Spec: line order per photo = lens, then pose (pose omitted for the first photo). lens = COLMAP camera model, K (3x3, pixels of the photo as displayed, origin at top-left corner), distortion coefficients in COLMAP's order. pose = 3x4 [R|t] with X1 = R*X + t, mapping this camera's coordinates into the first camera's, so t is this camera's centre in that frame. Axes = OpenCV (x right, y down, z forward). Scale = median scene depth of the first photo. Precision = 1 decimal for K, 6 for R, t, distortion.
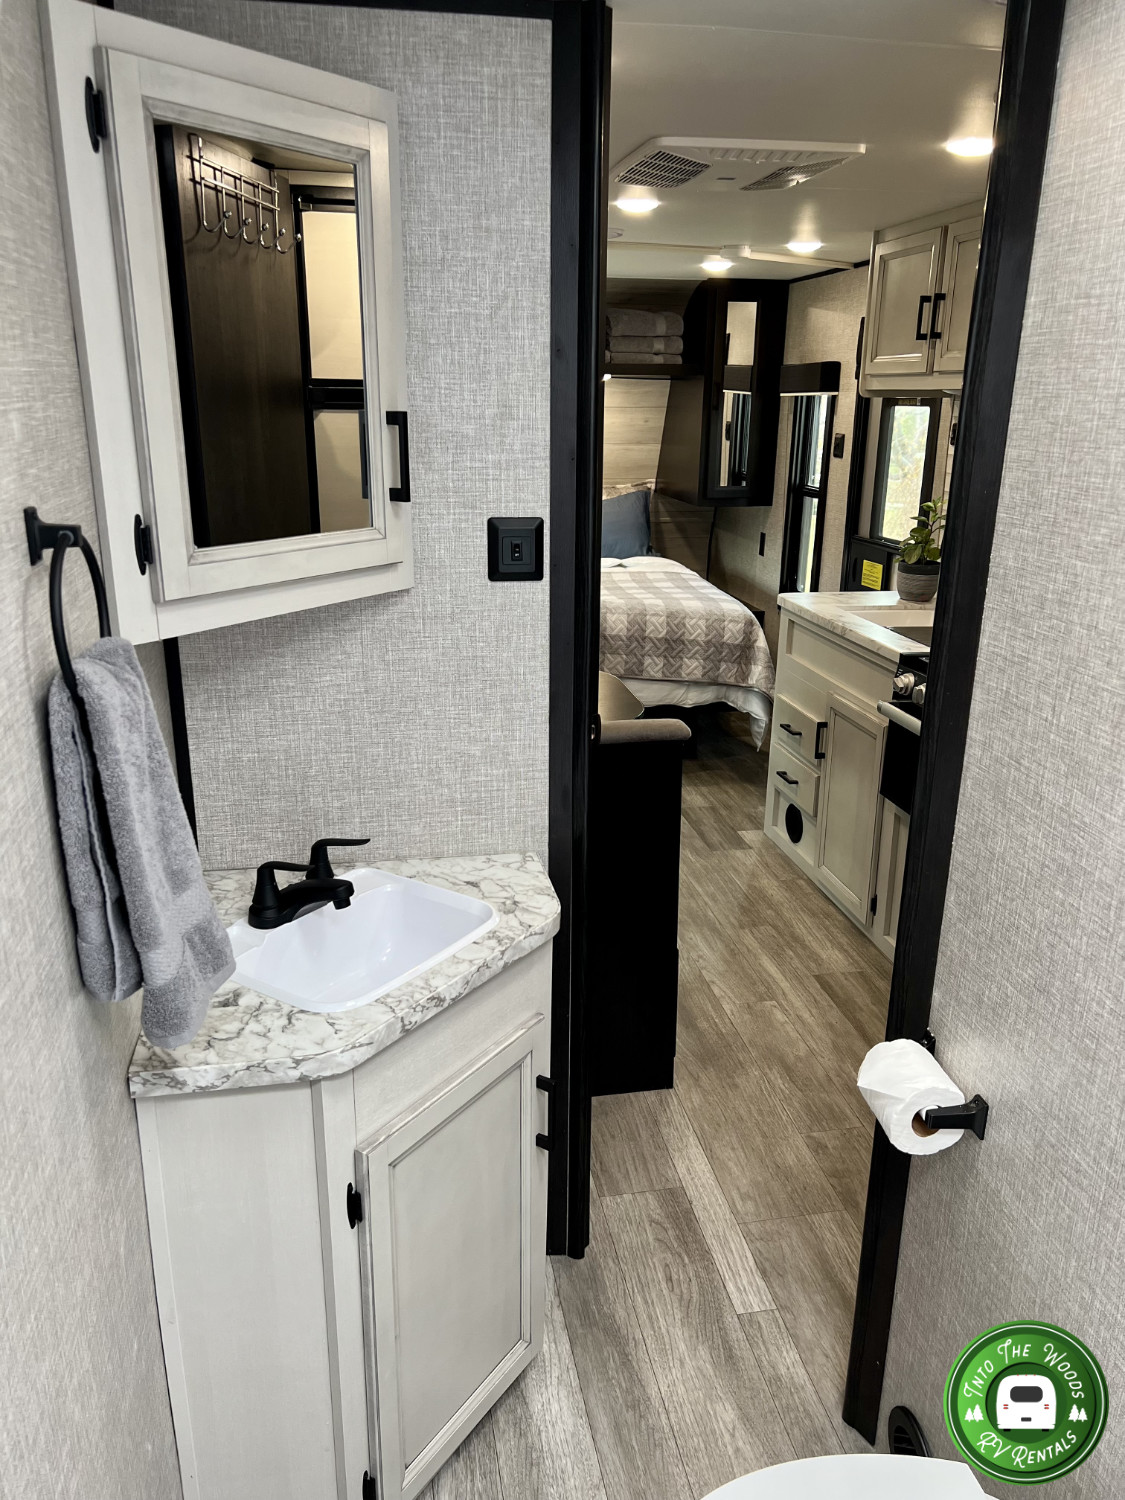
lens RADIAL K [[1115.6, 0, 505.7], [0, 1115.6, 746.4], [0, 0, 1]] dist [0.050347, -0.055055]
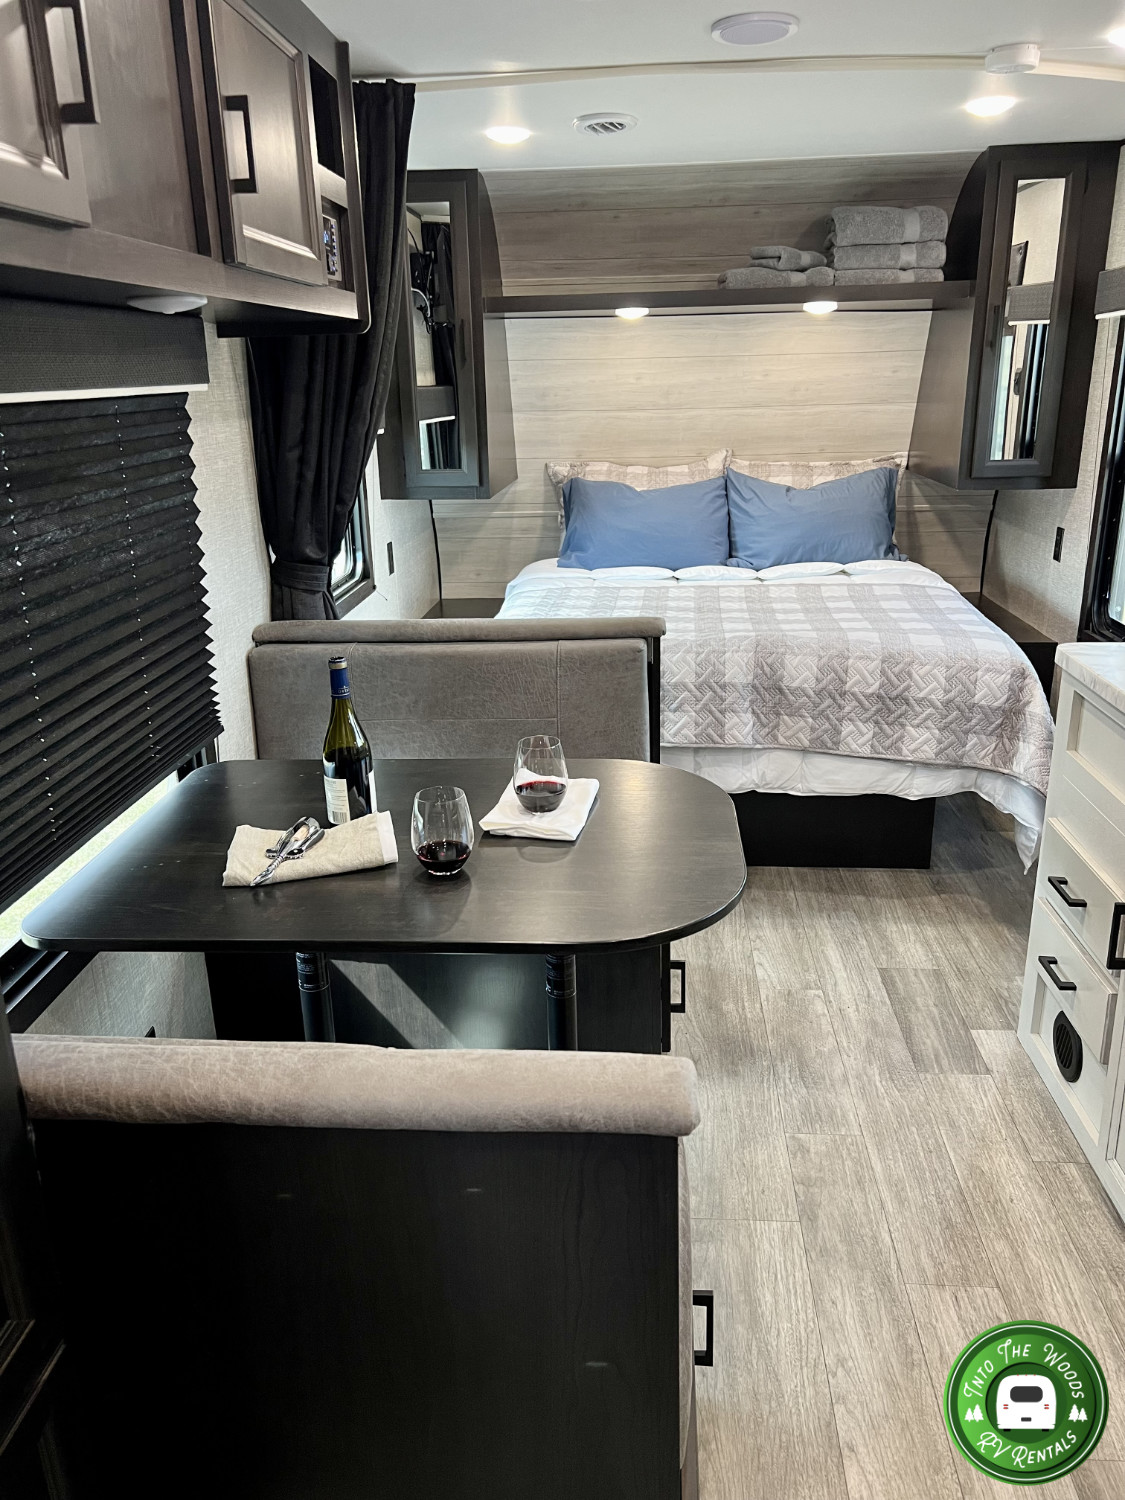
lens RADIAL K [[1115.6, 0, 538.0], [0, 1115.6, 735.3], [0, 0, 1]] dist [0.050347, -0.055055]
pose [[0.972939, 0.046319, -0.226374, 0.097930], [-0.044753, 0.998925, 0.012046, -0.071134], [0.226689, -0.001589, 0.973966, 0.315919]]
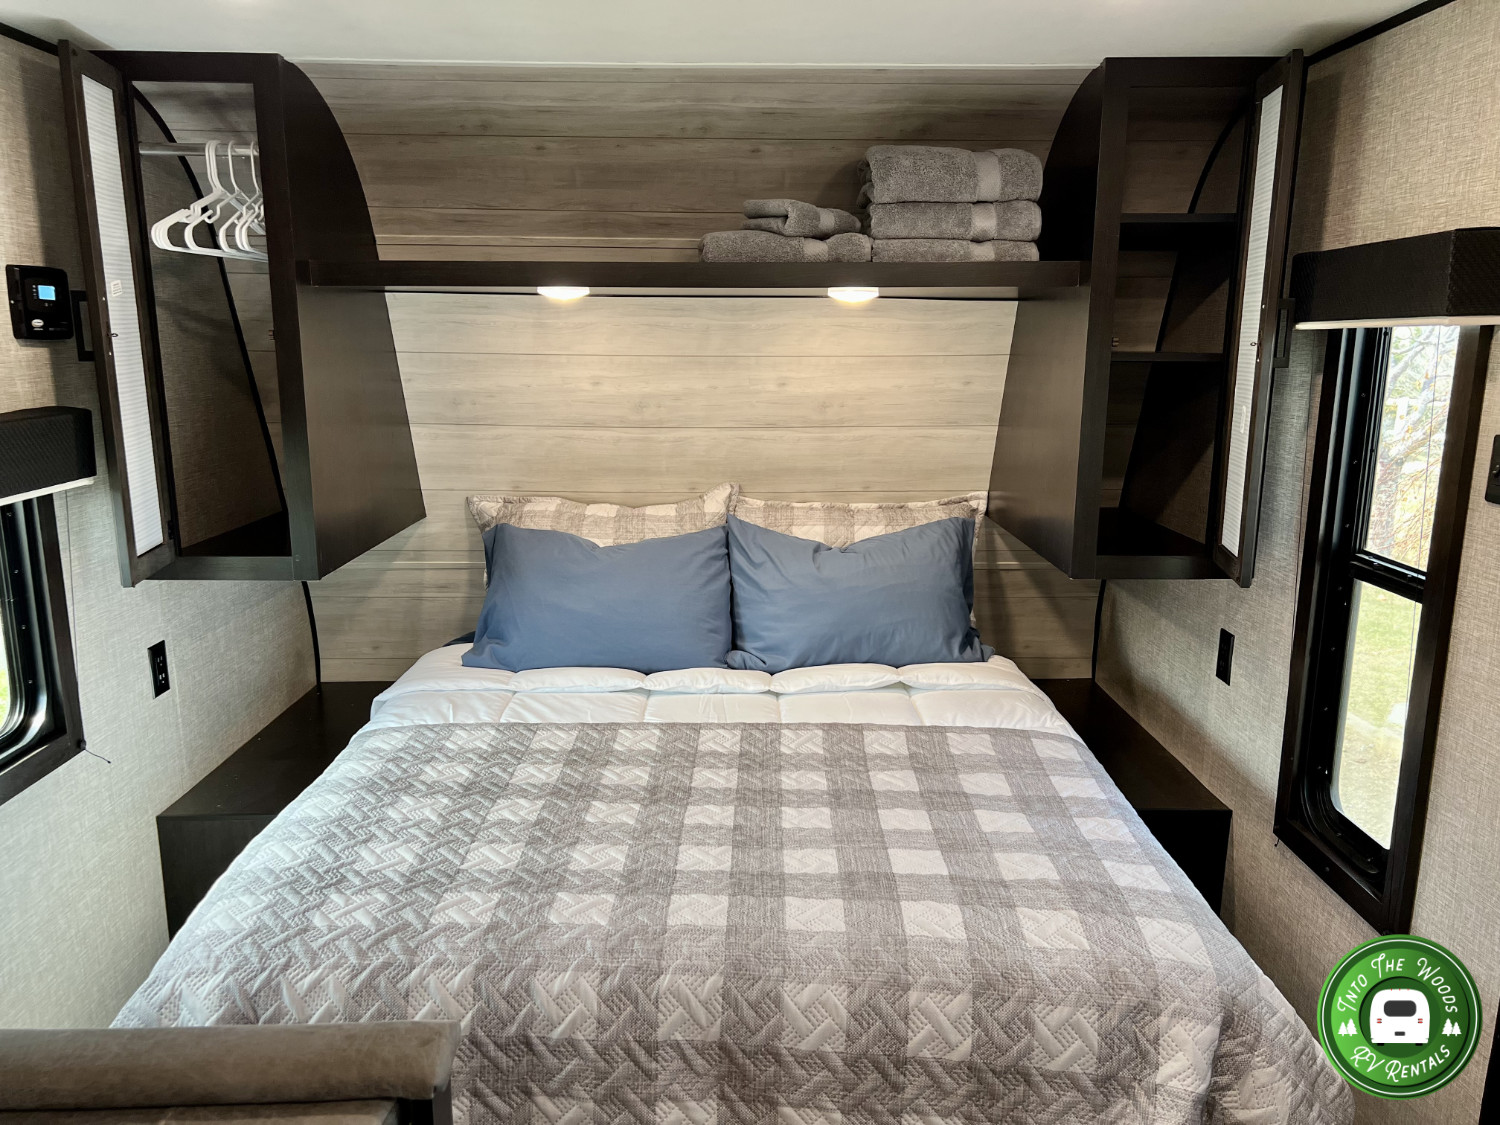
lens RADIAL K [[1115.6, 0, 717.9], [0, 1115.6, 546.7], [0, 0, 1]] dist [0.050347, -0.055055]
pose [[0.989986, 0.025843, -0.138779, 0.111113], [-0.041404, 0.993020, -0.110442, -0.202607], [0.134956, 0.115082, 0.984146, 0.647249]]
